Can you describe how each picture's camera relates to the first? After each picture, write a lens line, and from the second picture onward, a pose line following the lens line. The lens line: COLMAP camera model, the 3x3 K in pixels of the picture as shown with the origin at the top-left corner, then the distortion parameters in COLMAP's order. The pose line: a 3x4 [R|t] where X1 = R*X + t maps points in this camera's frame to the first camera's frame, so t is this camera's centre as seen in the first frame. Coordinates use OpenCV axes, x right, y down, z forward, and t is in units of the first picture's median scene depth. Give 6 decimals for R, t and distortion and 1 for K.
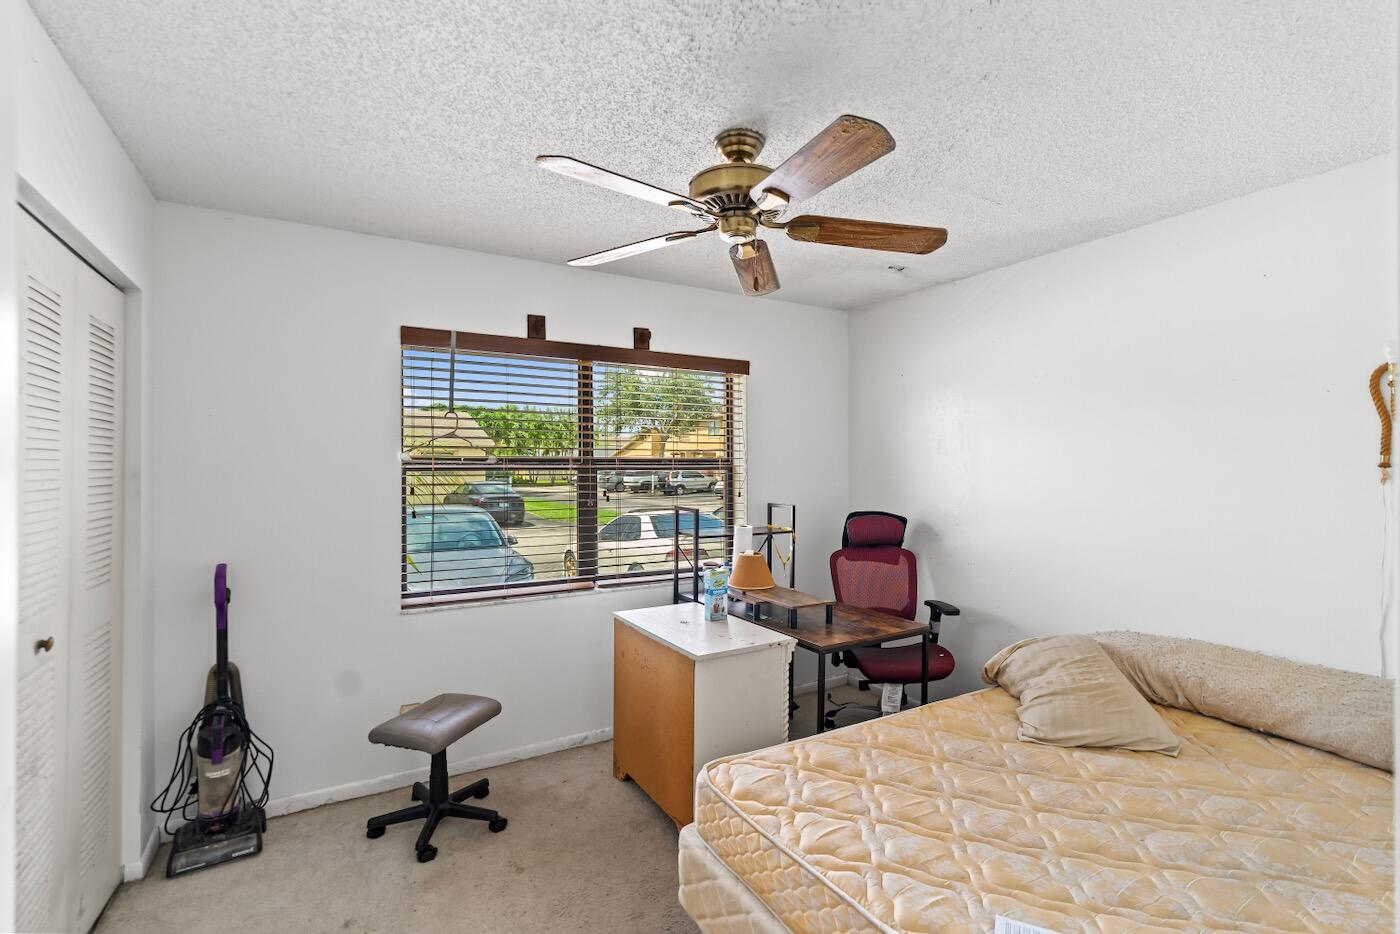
lens RADIAL K [[628.2, 0, 699.3], [0, 628.2, 464.5], [0, 0, 1]] dist [-0.008078, 0.001247]
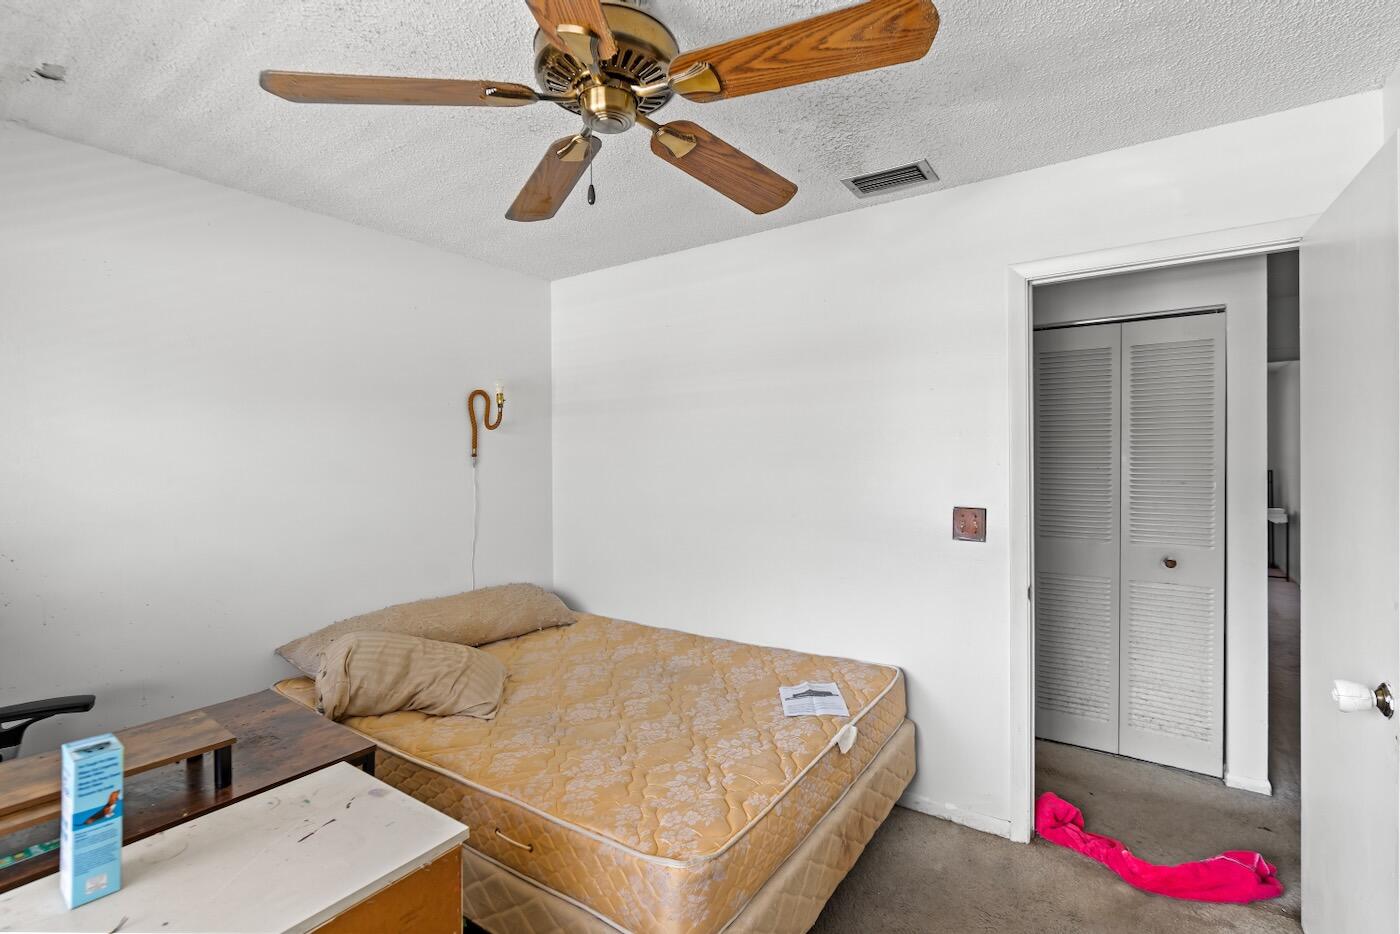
lens RADIAL K [[628.2, 0, 699.3], [0, 628.2, 464.5], [0, 0, 1]] dist [-0.008078, 0.001247]
pose [[-0.415009, -0.001999, 0.909815, -0.404844], [0.002878, 0.999990, 0.003510, 0.014631], [-0.909813, 0.004075, -0.414999, 0.798651]]
